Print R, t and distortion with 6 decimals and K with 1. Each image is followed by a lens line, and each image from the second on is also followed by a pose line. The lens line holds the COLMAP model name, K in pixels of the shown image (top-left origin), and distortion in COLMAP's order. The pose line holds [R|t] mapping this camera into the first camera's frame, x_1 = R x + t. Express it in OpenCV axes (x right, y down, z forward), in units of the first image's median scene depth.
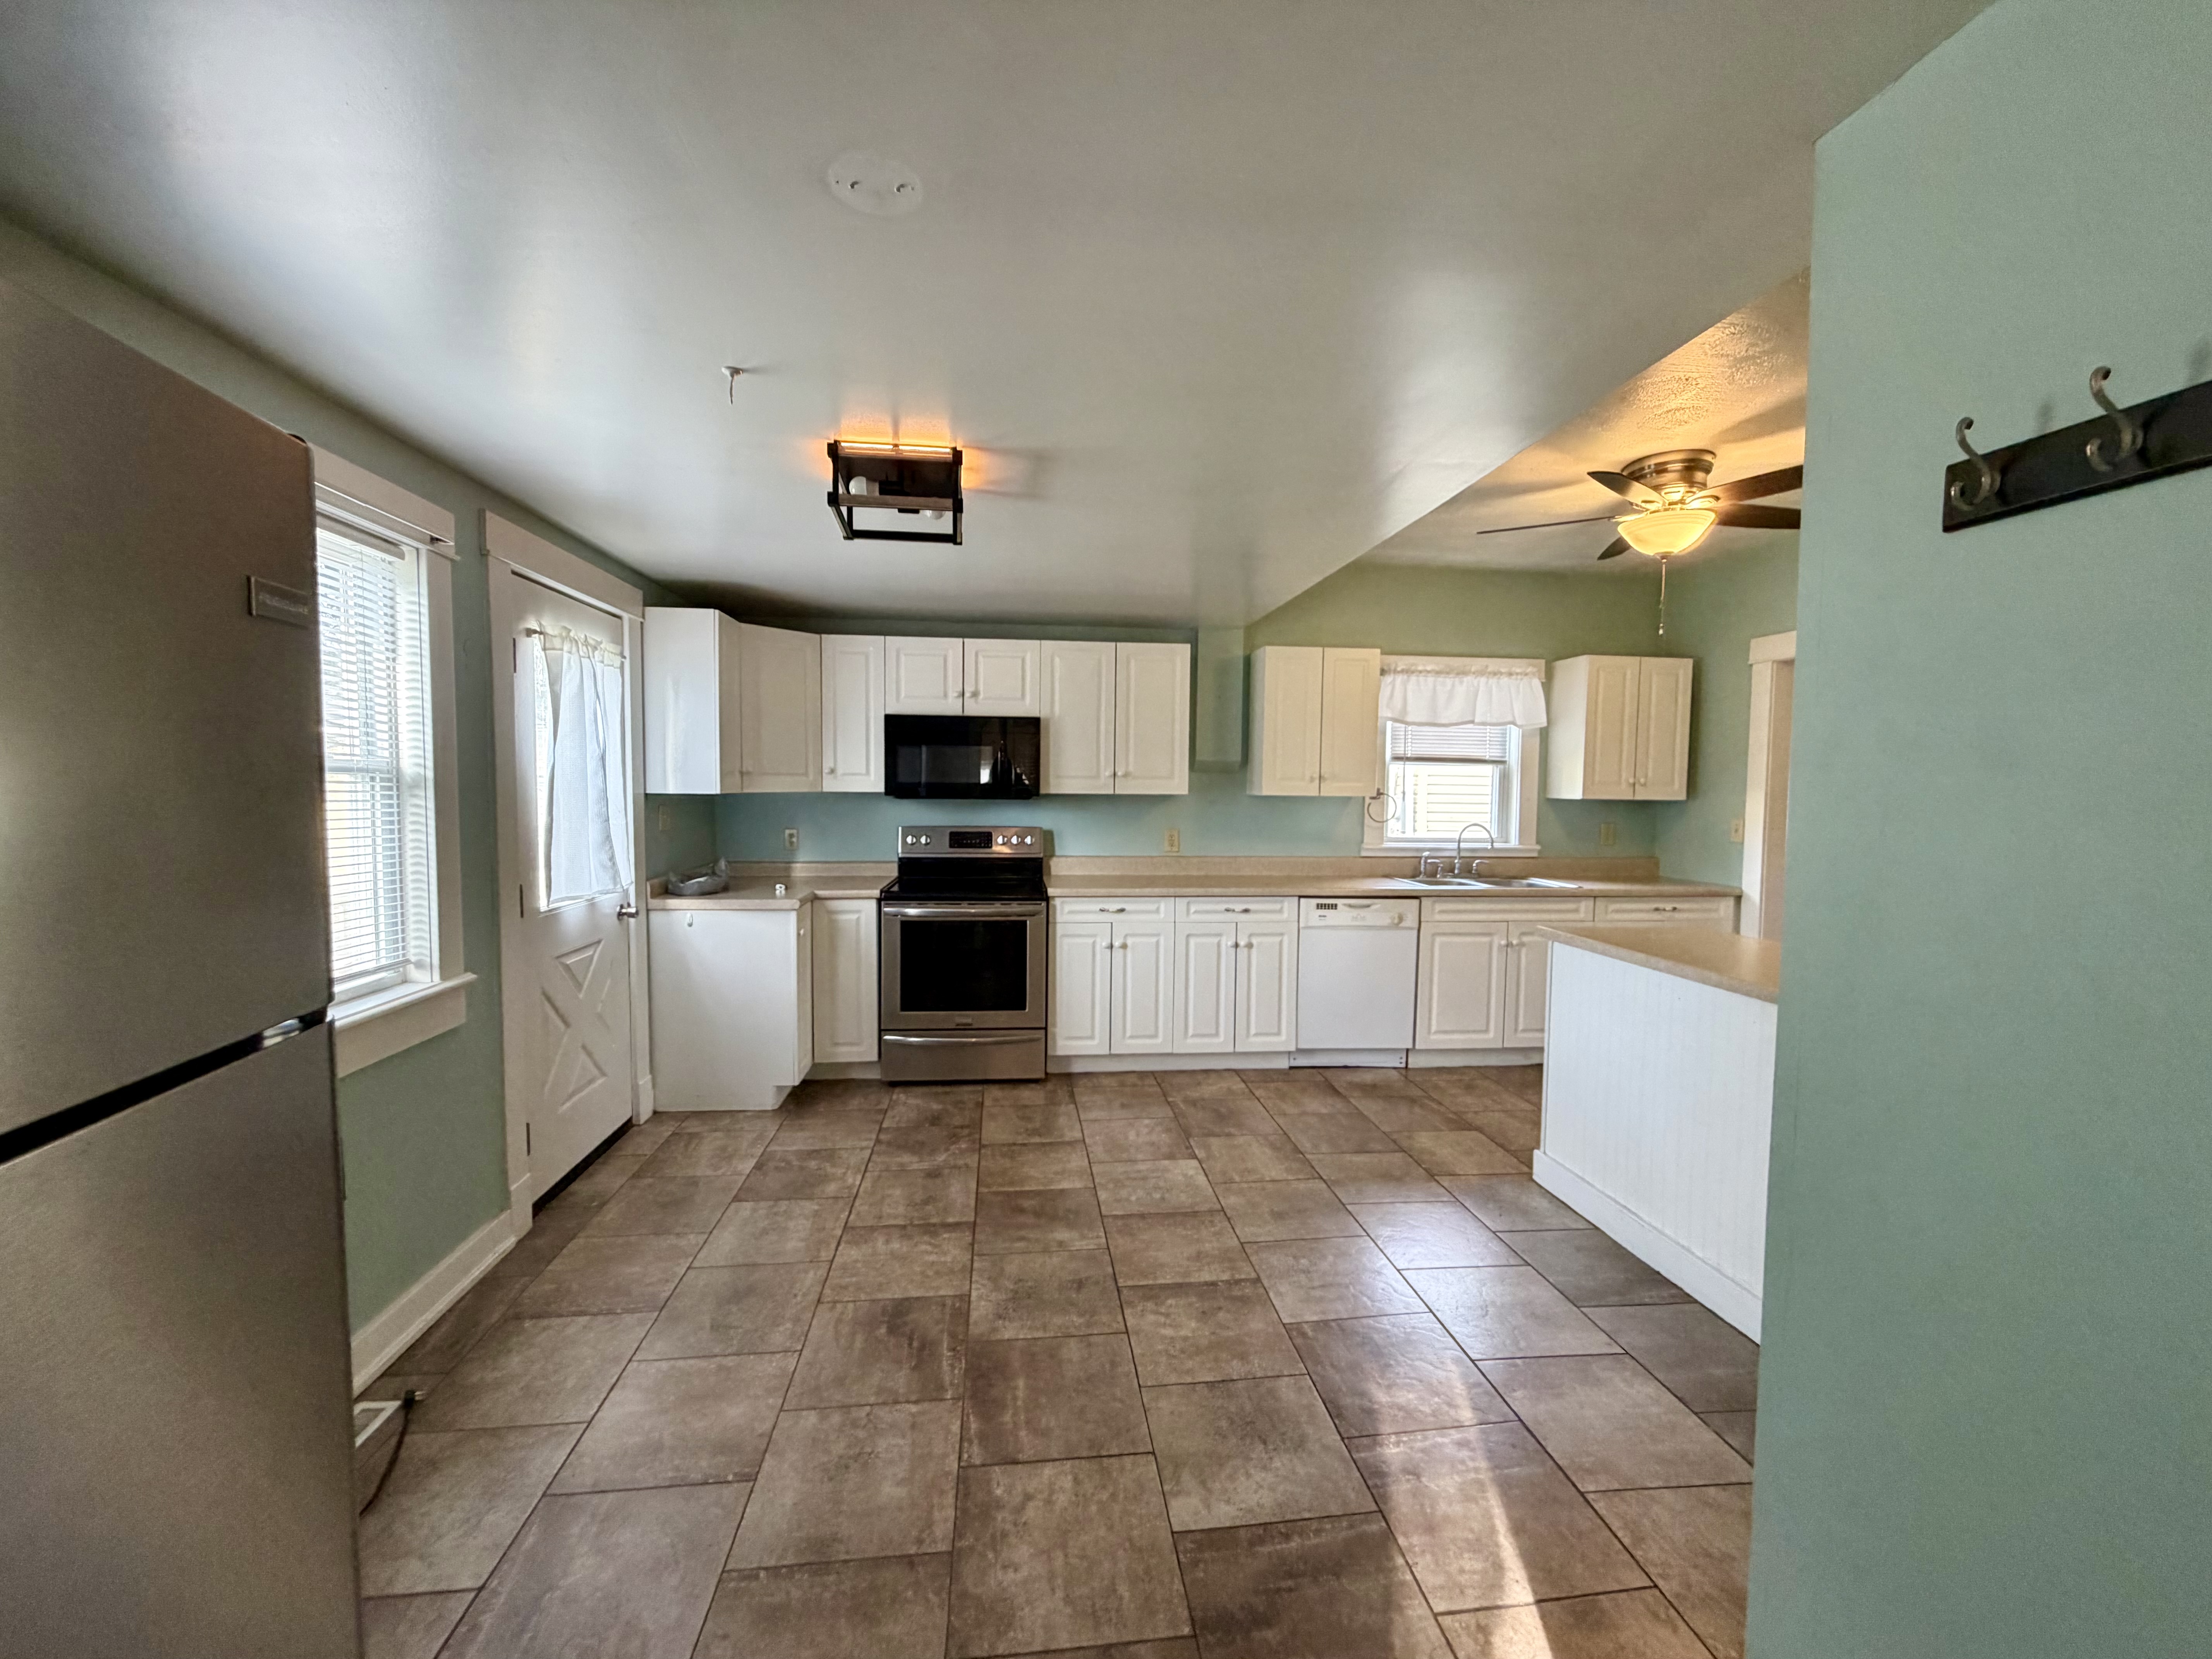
lens RADIAL K [[882.5, 0, 1095.9], [0, 882.5, 826.6], [0, 0, 1]] dist [-0.001998, -0.000174]
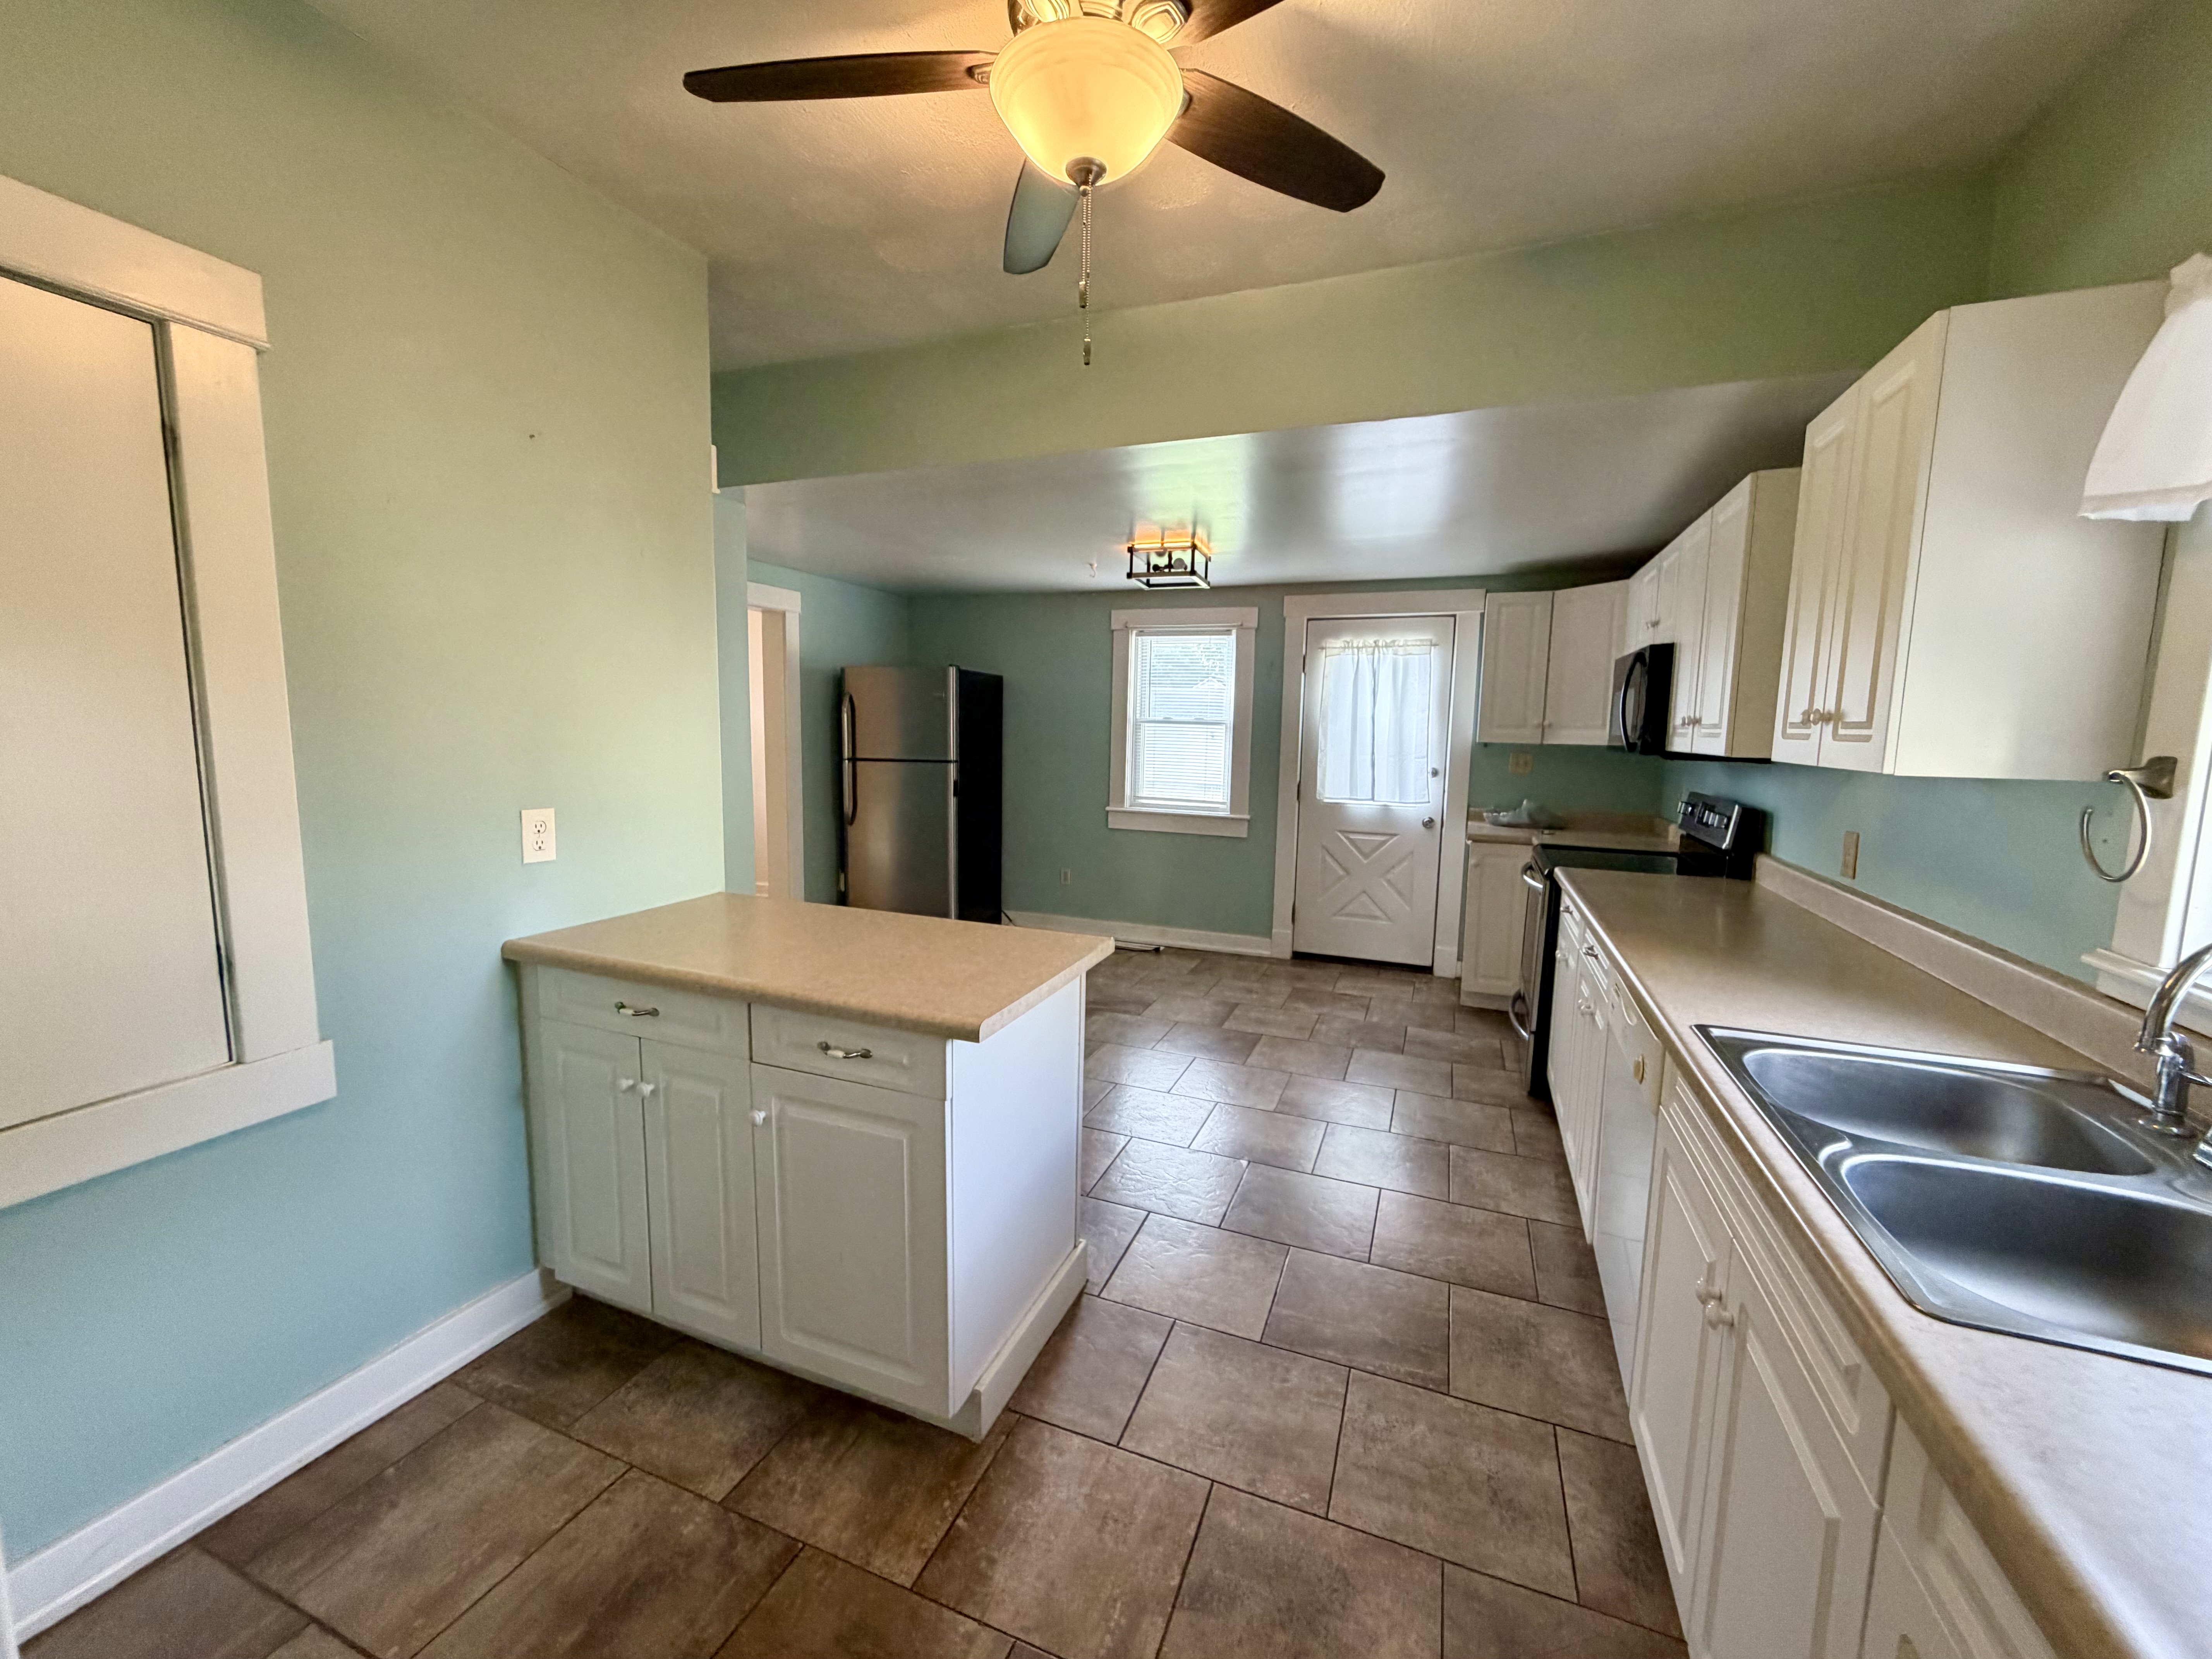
lens RADIAL K [[882.5, 0, 1095.9], [0, 882.5, 826.6], [0, 0, 1]] dist [-0.001998, -0.000174]
pose [[-0.462807, 0.091229, -0.881752, 1.387045], [-0.065157, 0.988499, 0.136472, -0.080618], [0.884061, 0.120613, -0.451539, 1.629761]]
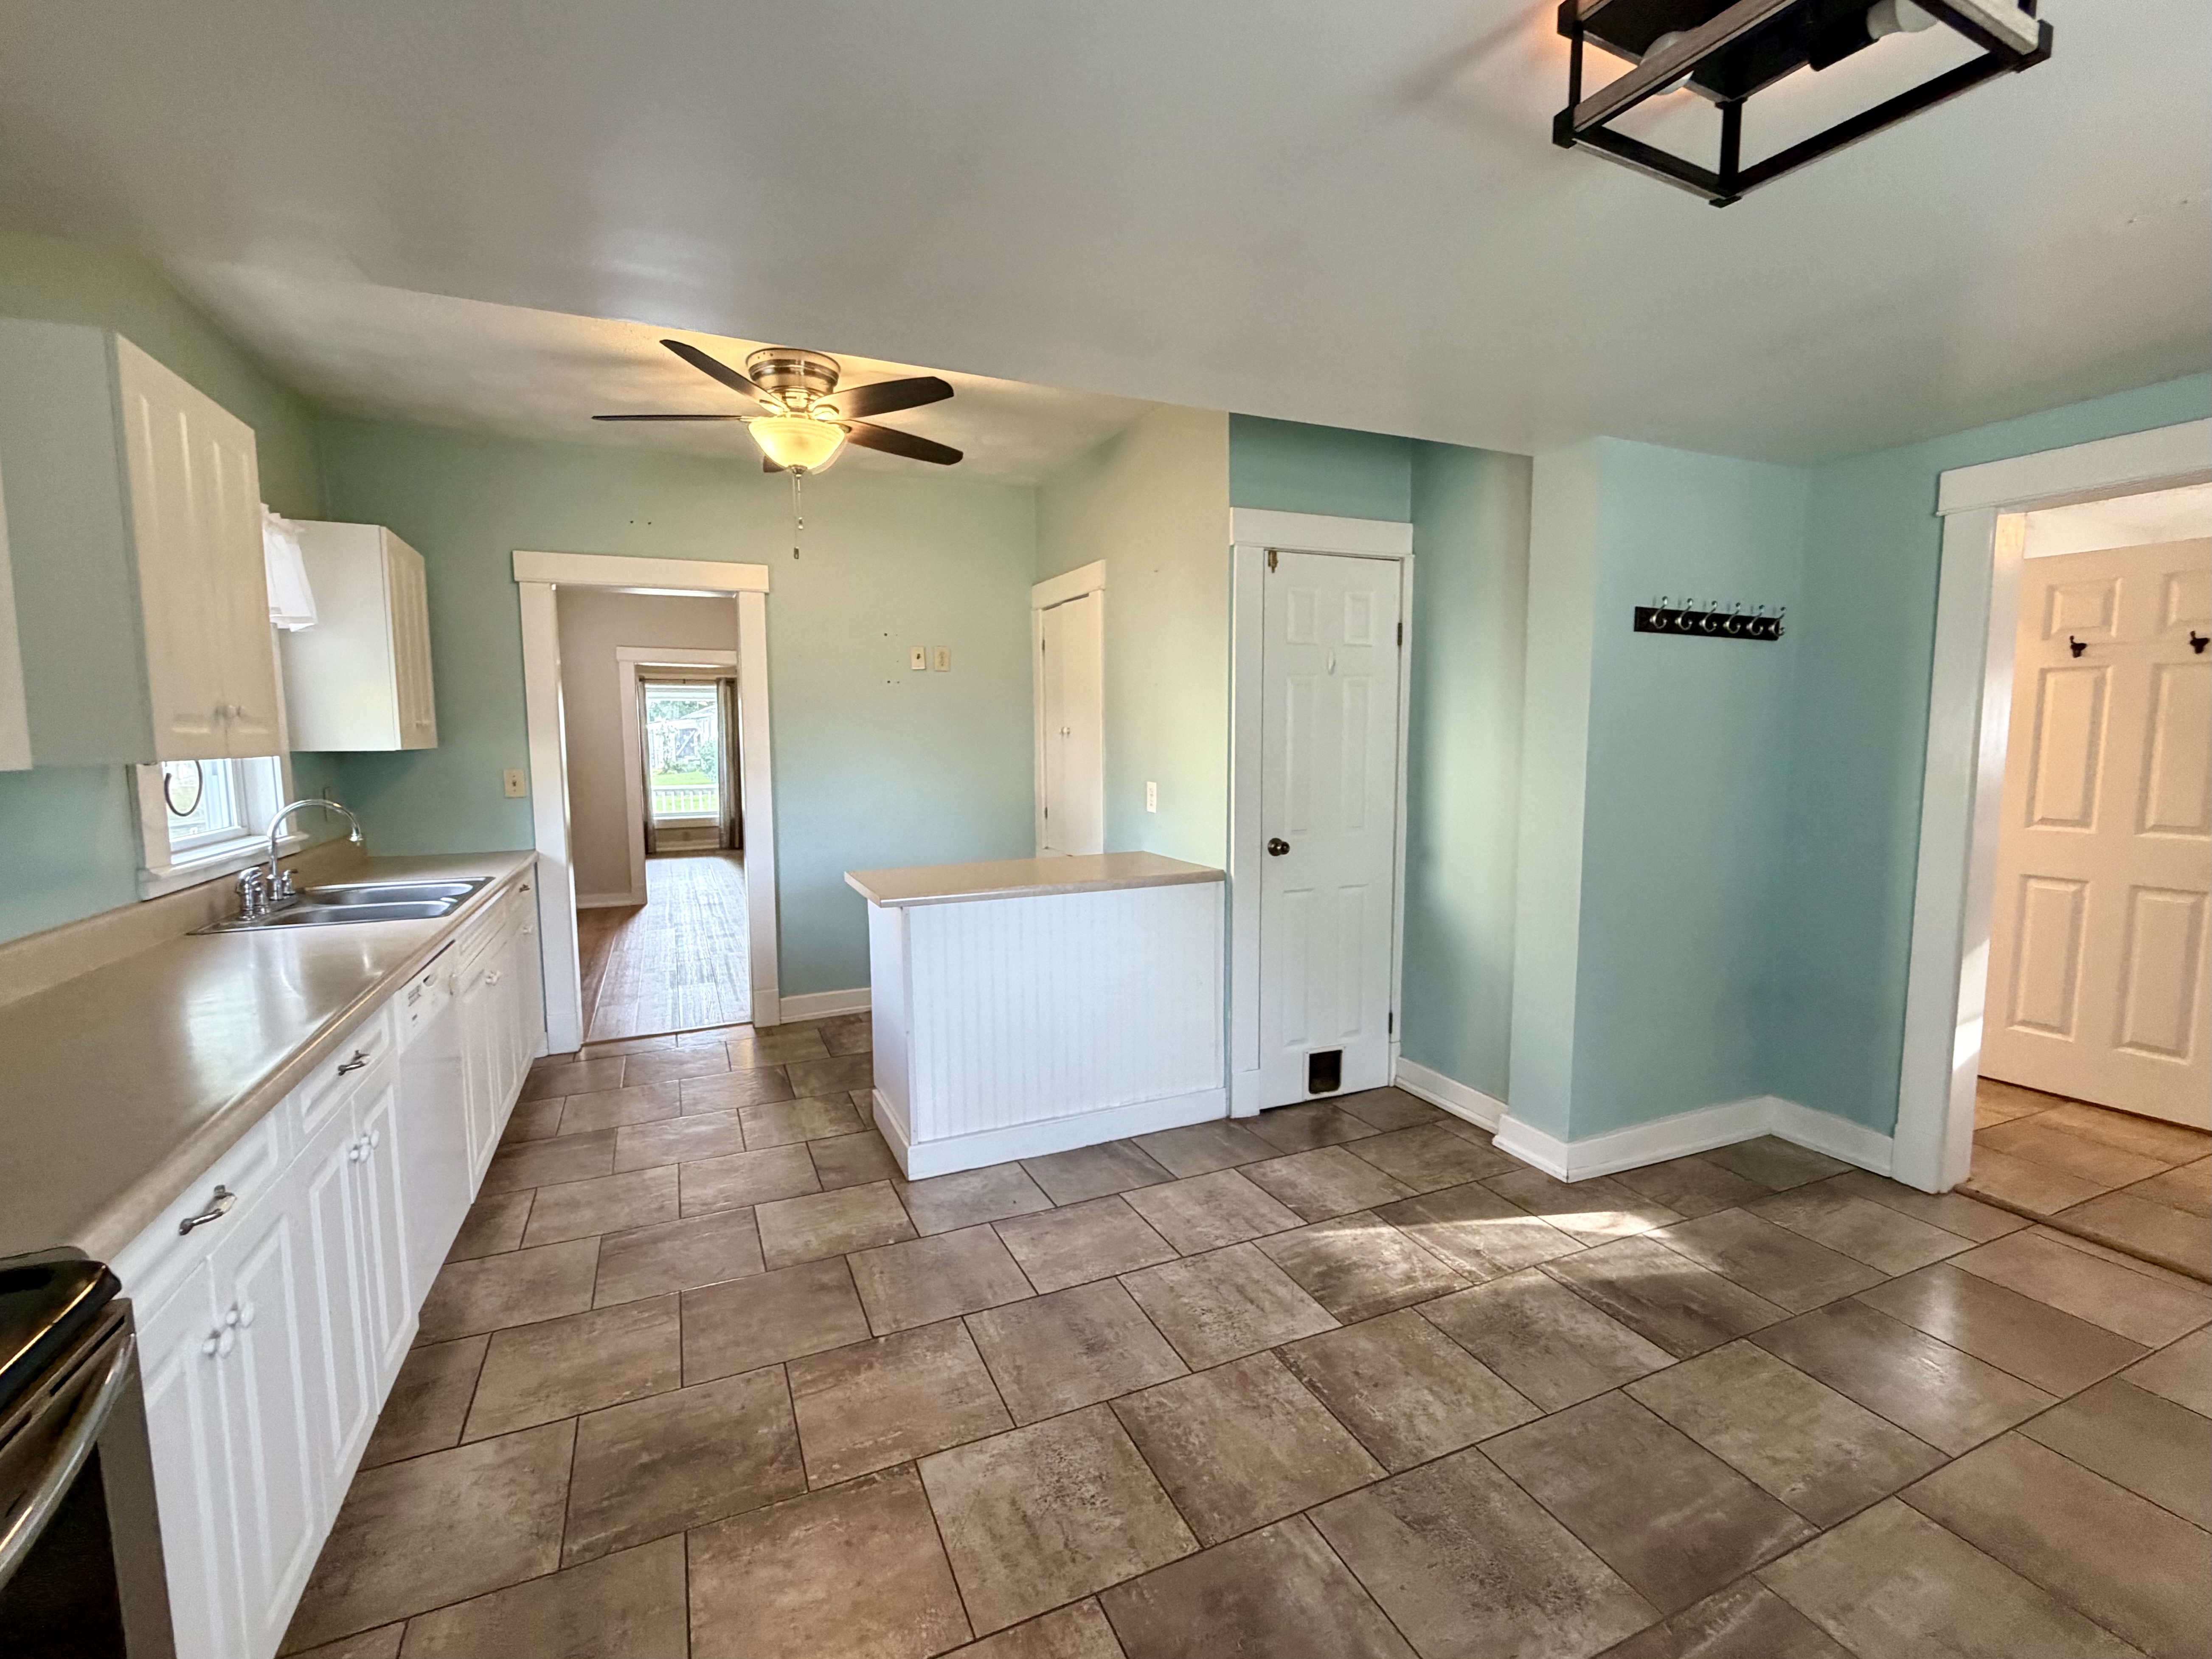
lens RADIAL K [[965.0, 0, 1096.0], [0, 965.0, 828.3], [0, 0, 1]] dist [-0.003234, -0.000904]
pose [[-0.307516, -0.101472, 0.946117, -0.542992], [0.049239, 0.991269, 0.122318, -0.068487], [-0.950268, 0.084200, -0.299834, 1.372900]]
